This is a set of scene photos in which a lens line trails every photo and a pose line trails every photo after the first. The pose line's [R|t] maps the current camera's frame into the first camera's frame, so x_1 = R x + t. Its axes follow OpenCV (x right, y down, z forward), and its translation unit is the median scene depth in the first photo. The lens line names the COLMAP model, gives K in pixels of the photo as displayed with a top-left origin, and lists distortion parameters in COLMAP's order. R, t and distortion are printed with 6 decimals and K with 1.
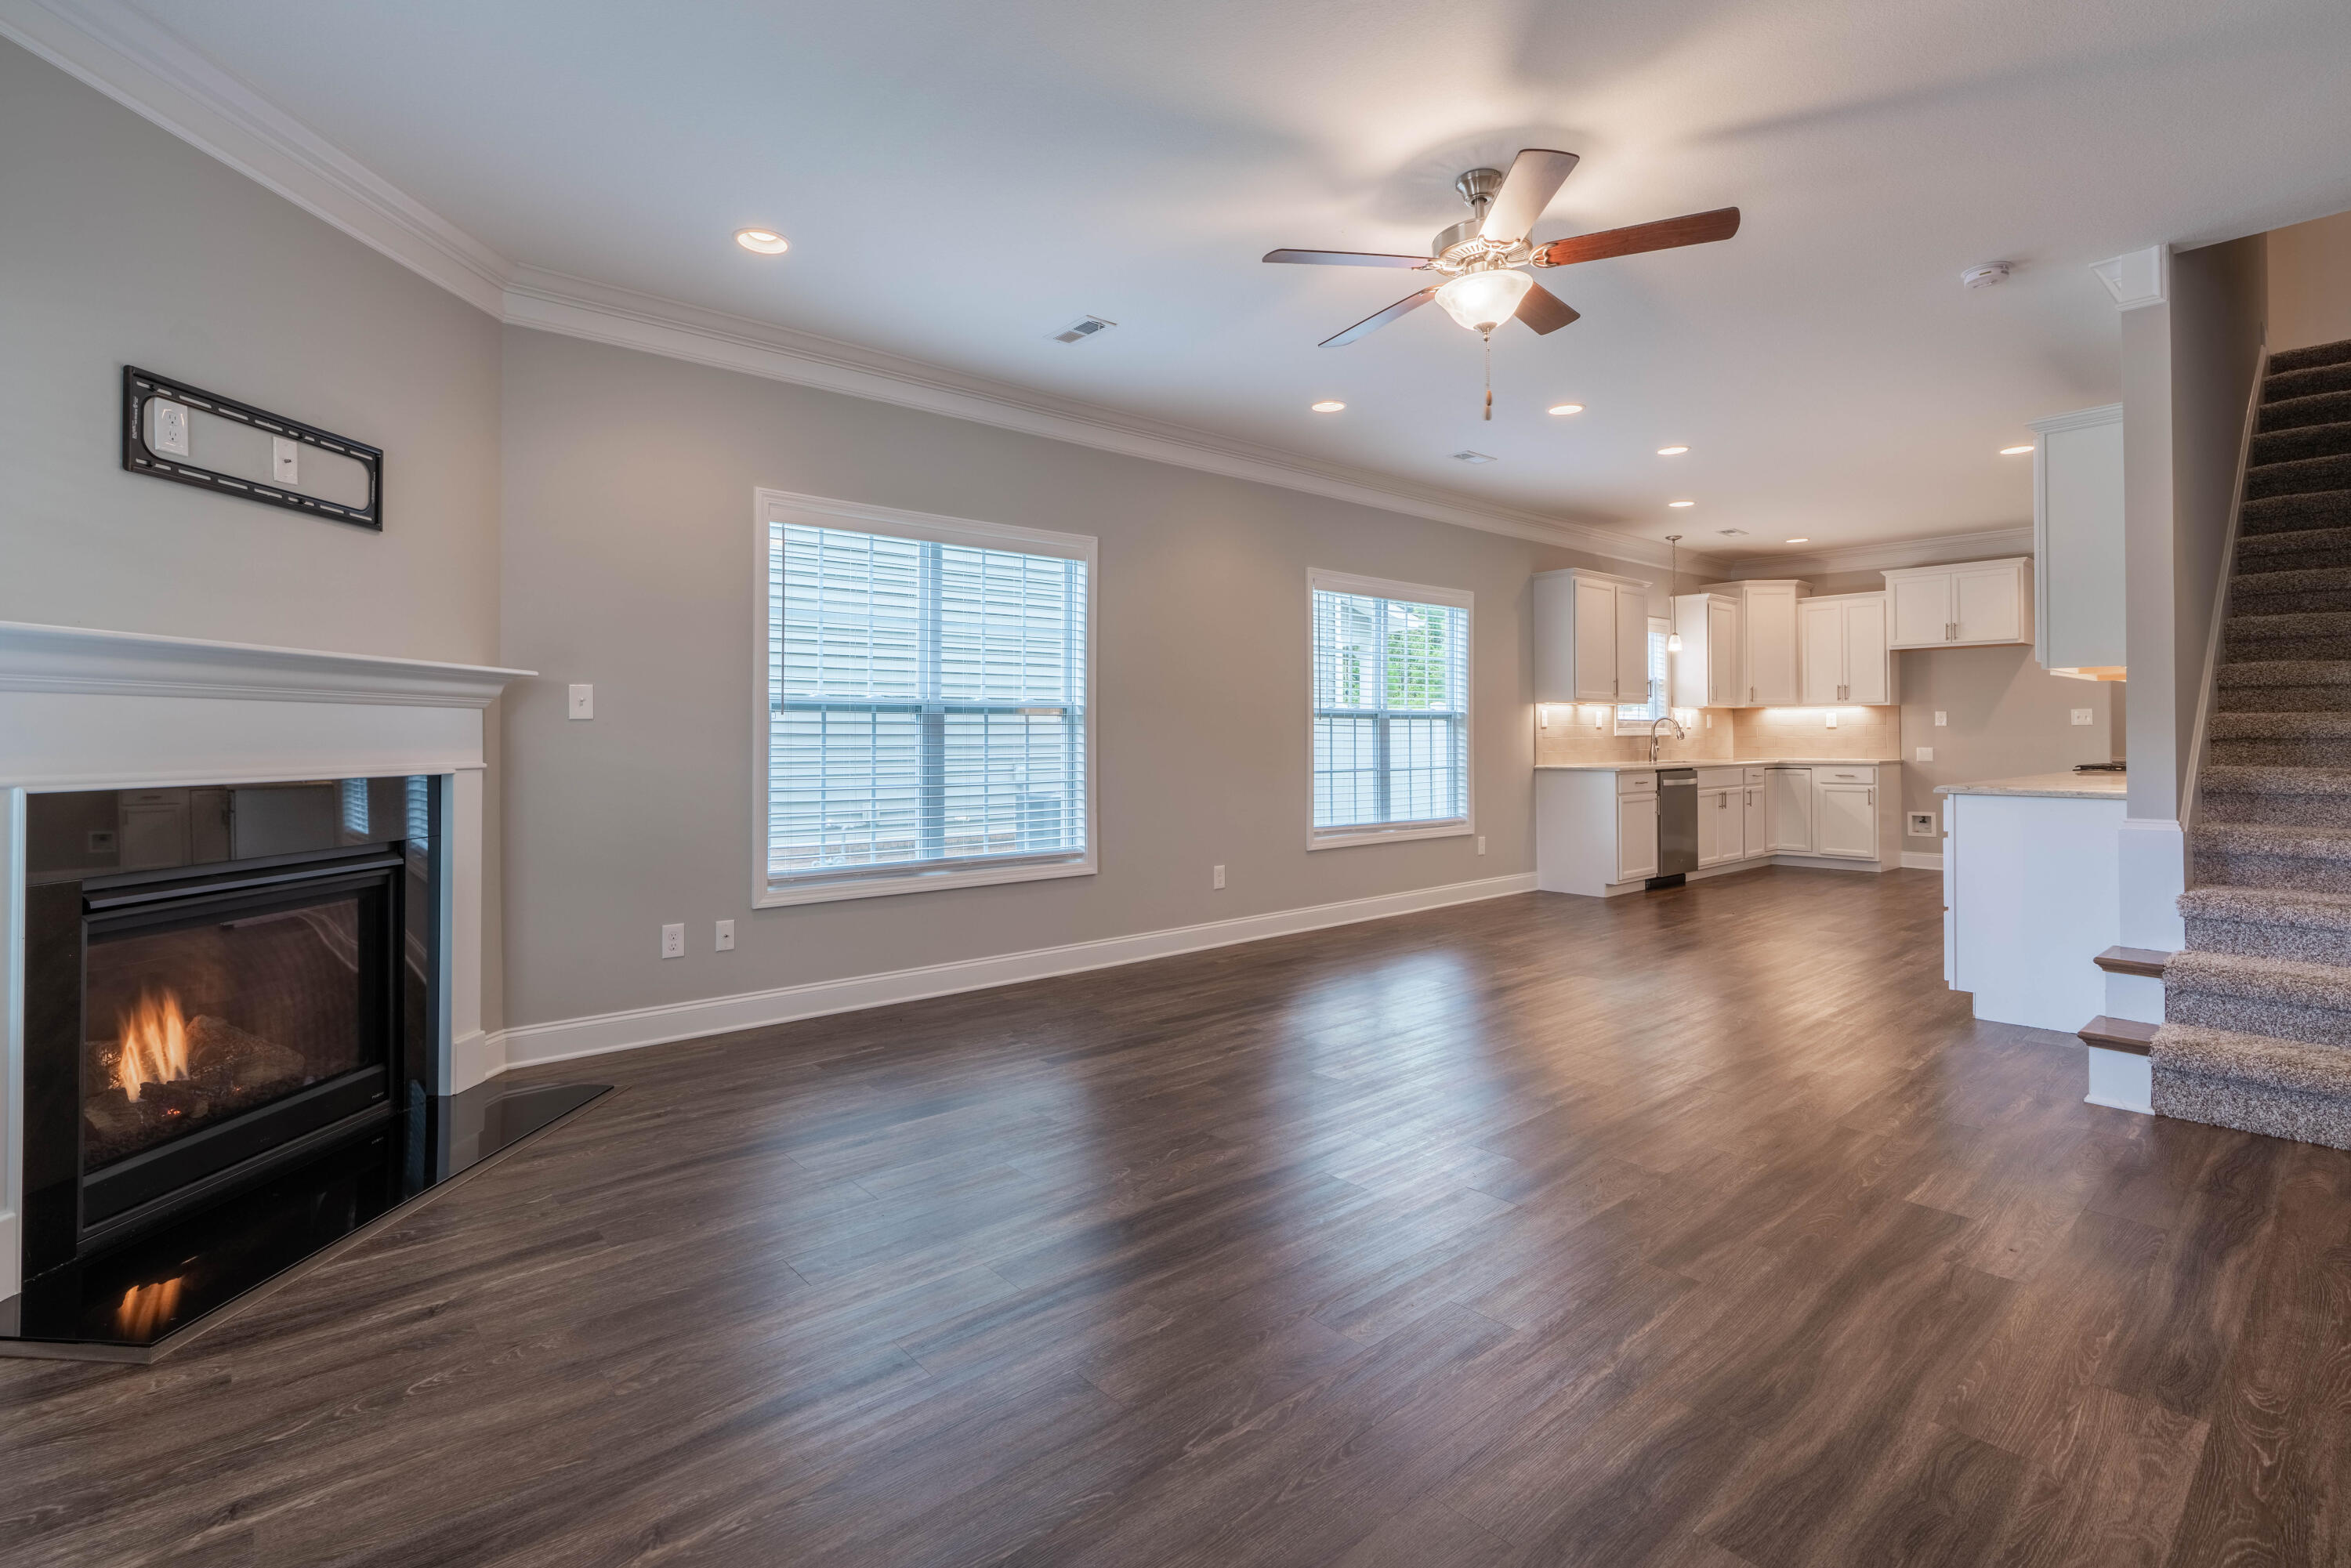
lens RADIAL K [[1067.0, 0, 1169.3], [0, 1067.0, 730.1], [0, 0, 1]] dist [-0.009960, 0.004204]
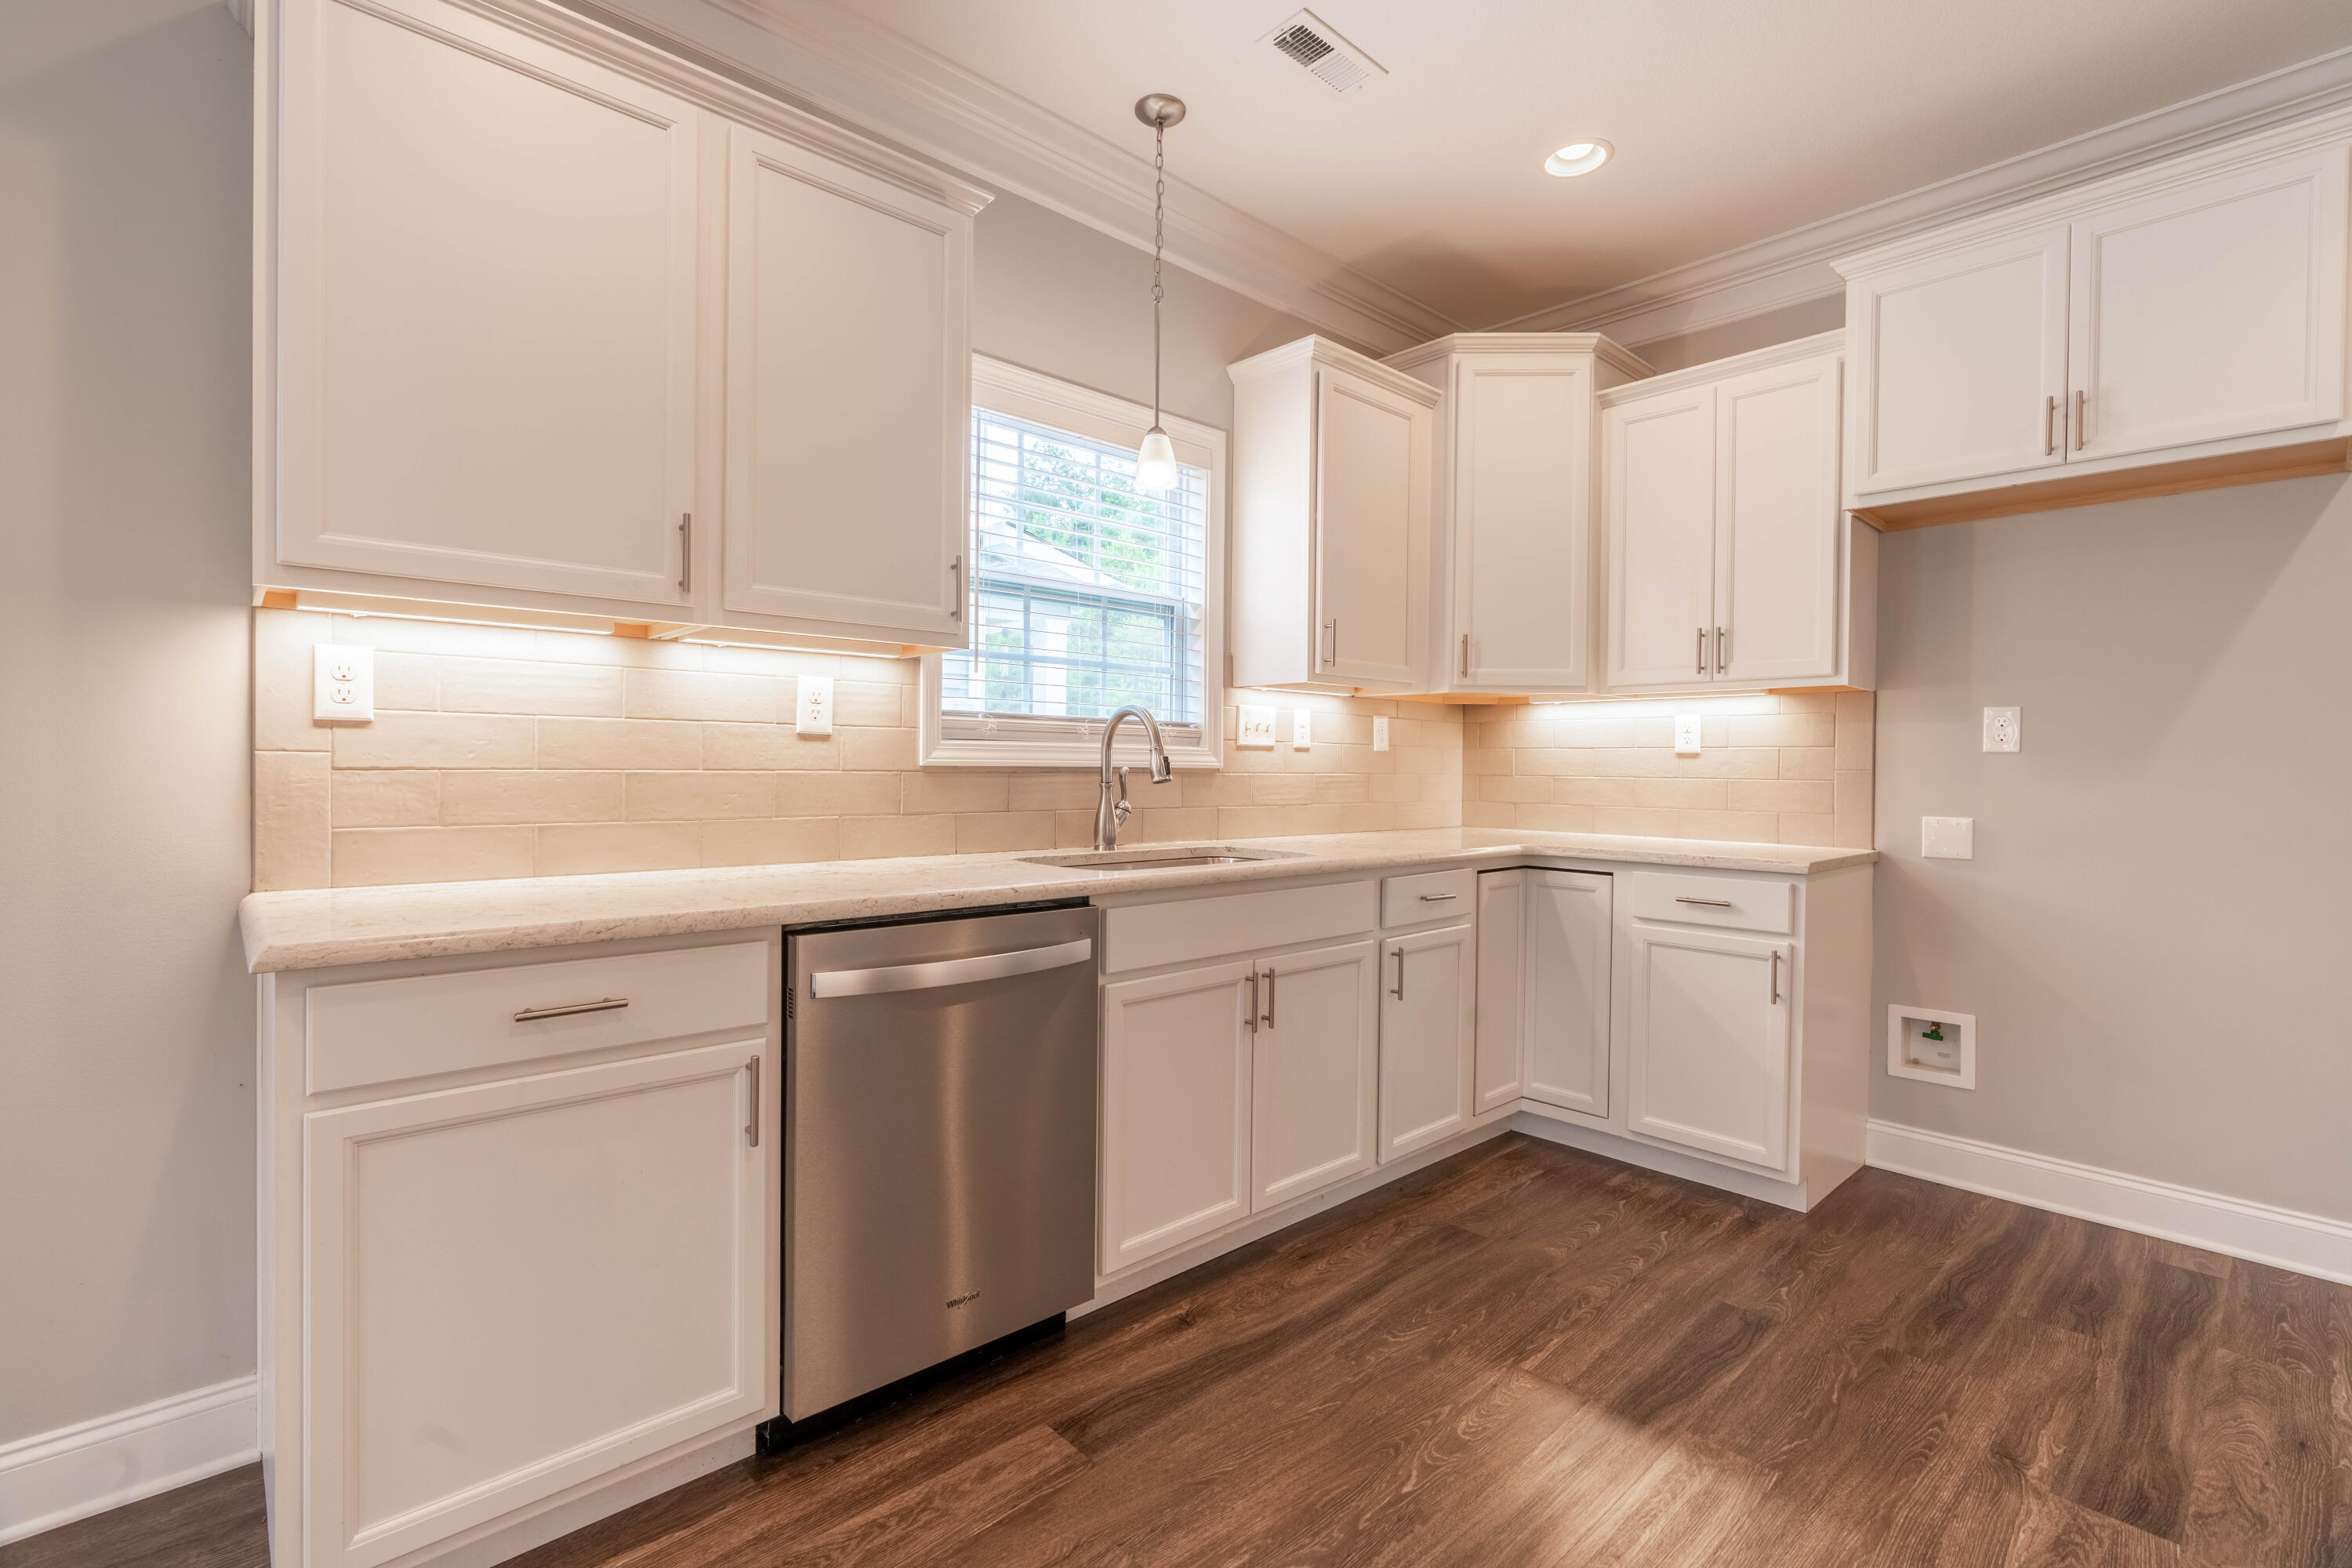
lens RADIAL K [[1067.5, 0, 1159.4], [0, 1067.5, 776.8], [0, 0, 1]] dist [-0.009960, 0.004204]
pose [[0.999361, 0.015897, 0.032013, 0.460686], [-0.016462, 0.999712, 0.017458, 0.002170], [-0.031726, -0.017974, 0.999335, 0.685822]]
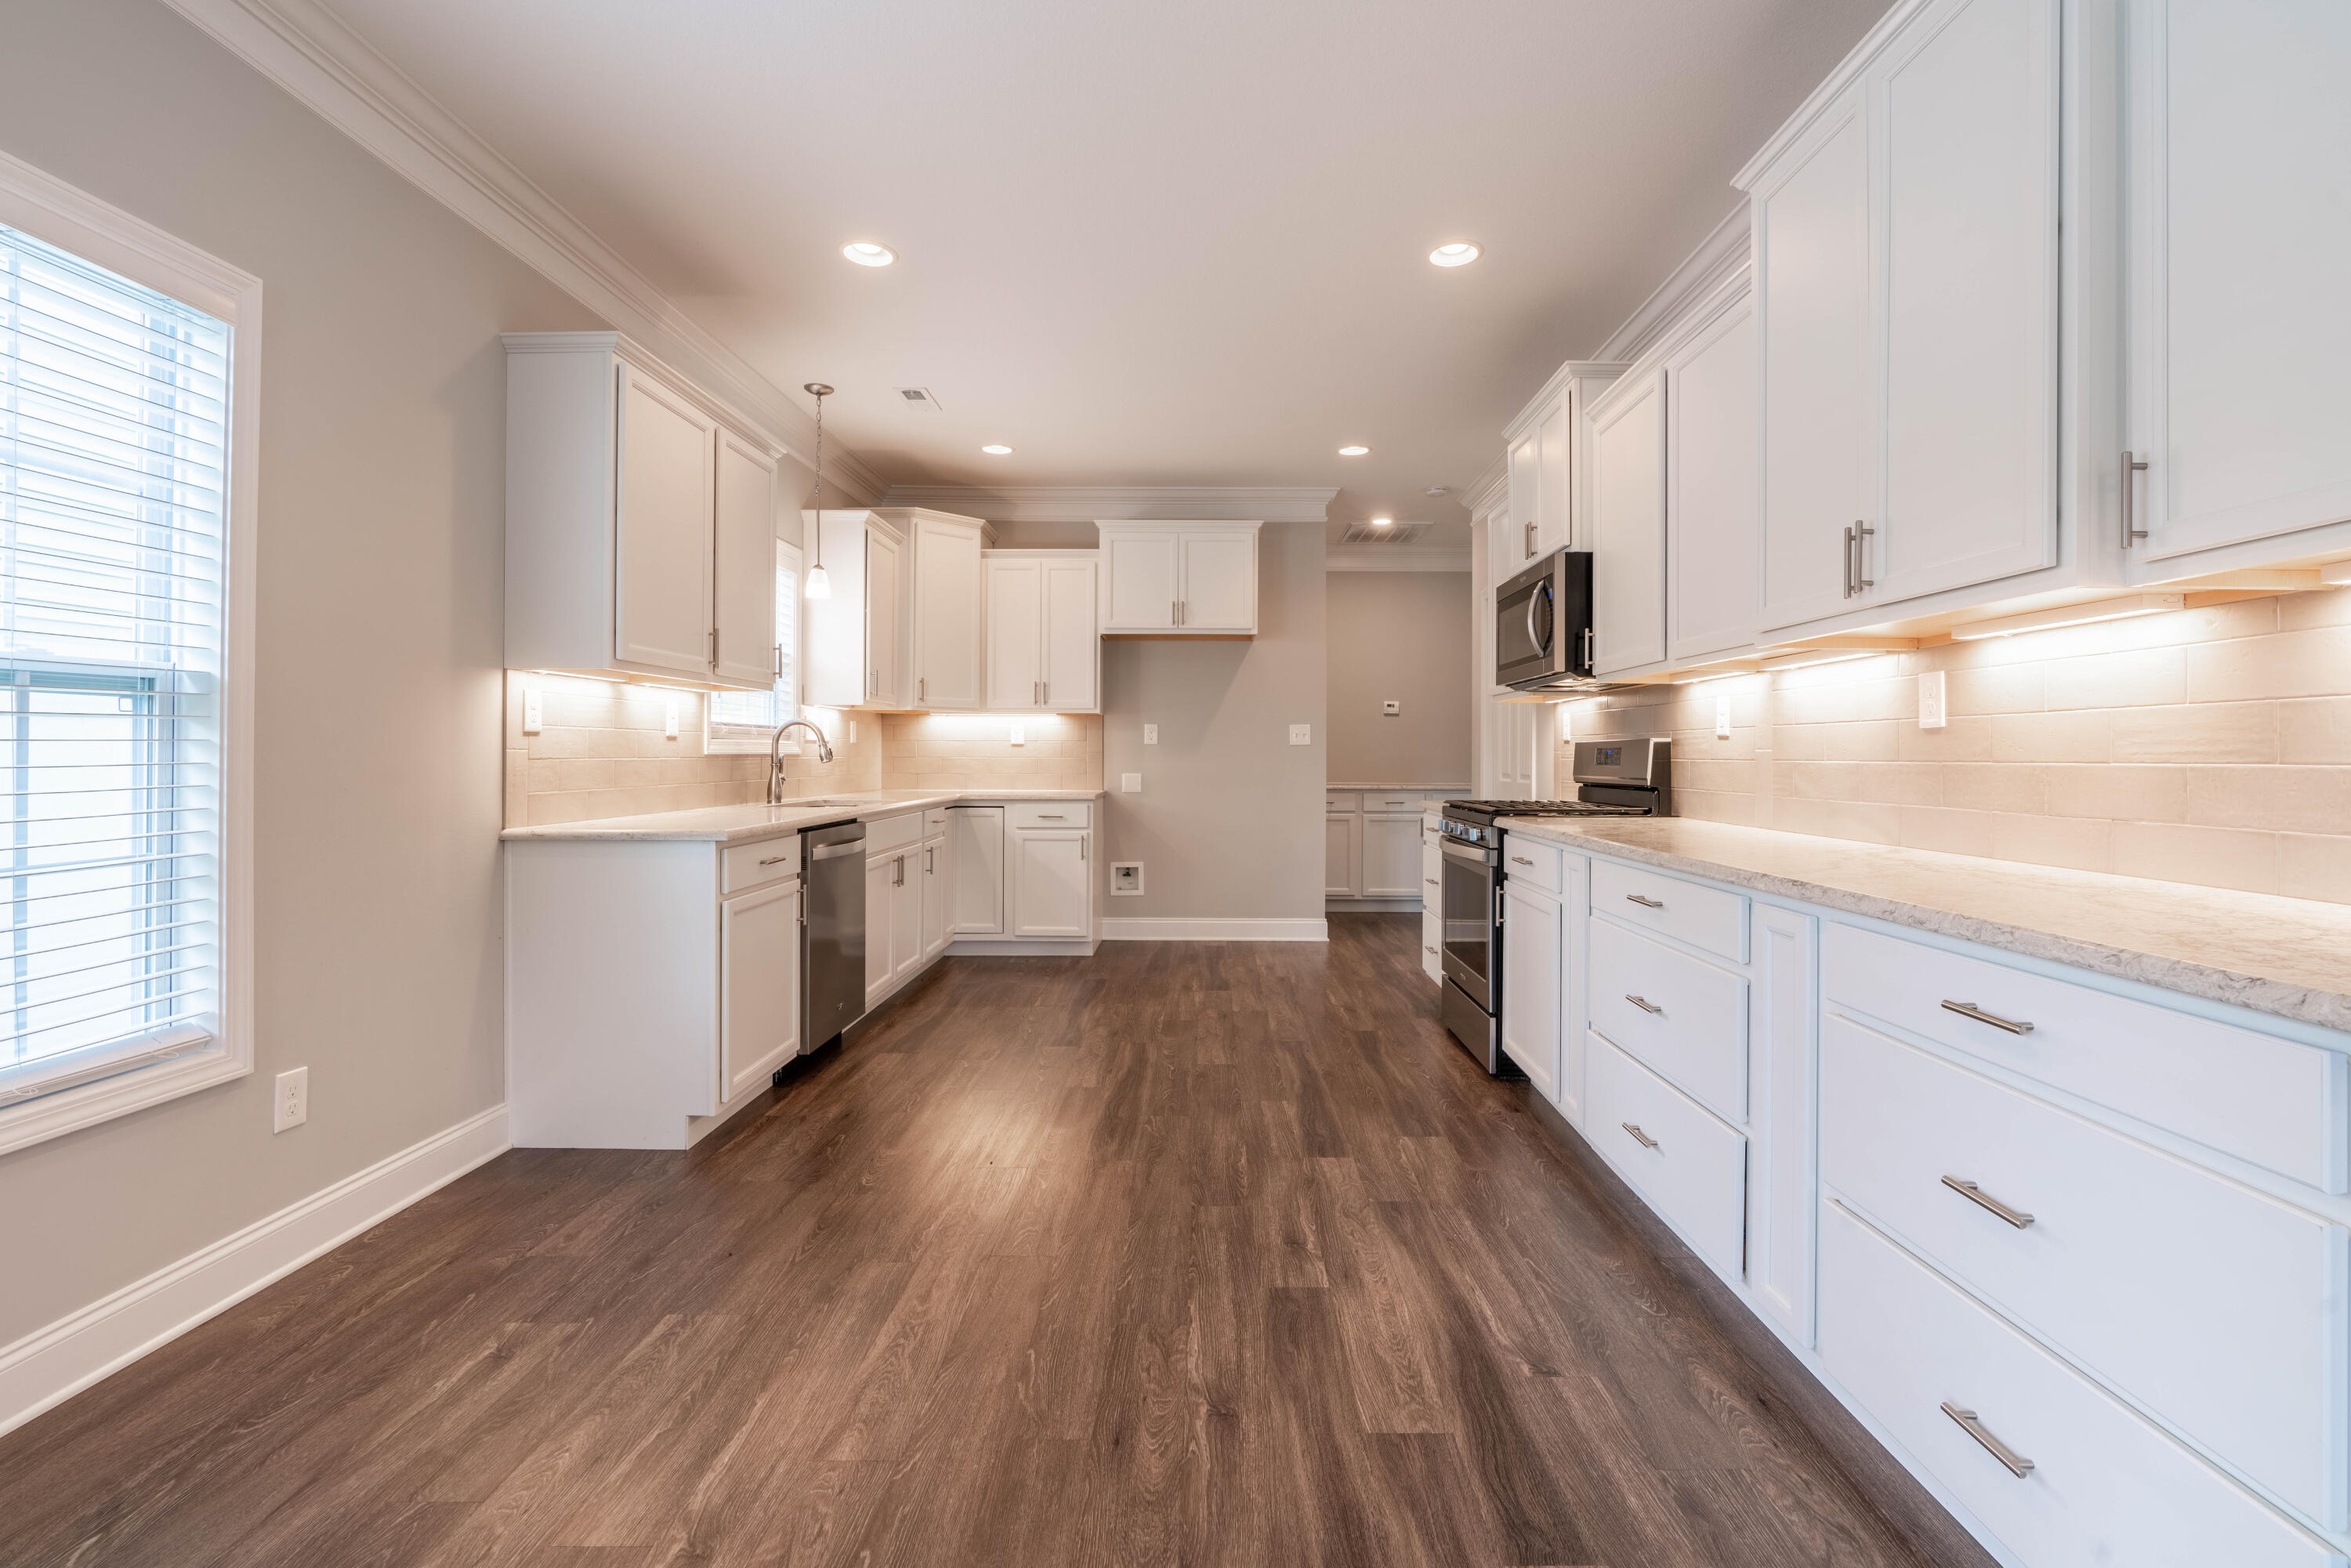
lens RADIAL K [[1067.0, 0, 1203.8], [0, 1067.0, 750.2], [0, 0, 1]] dist [-0.009960, 0.004204]
pose [[0.655387, 0.010381, 0.755222, 0.192130], [-0.011899, 0.999923, -0.003418, 0.002289], [-0.755200, -0.006746, 0.655460, 0.488794]]
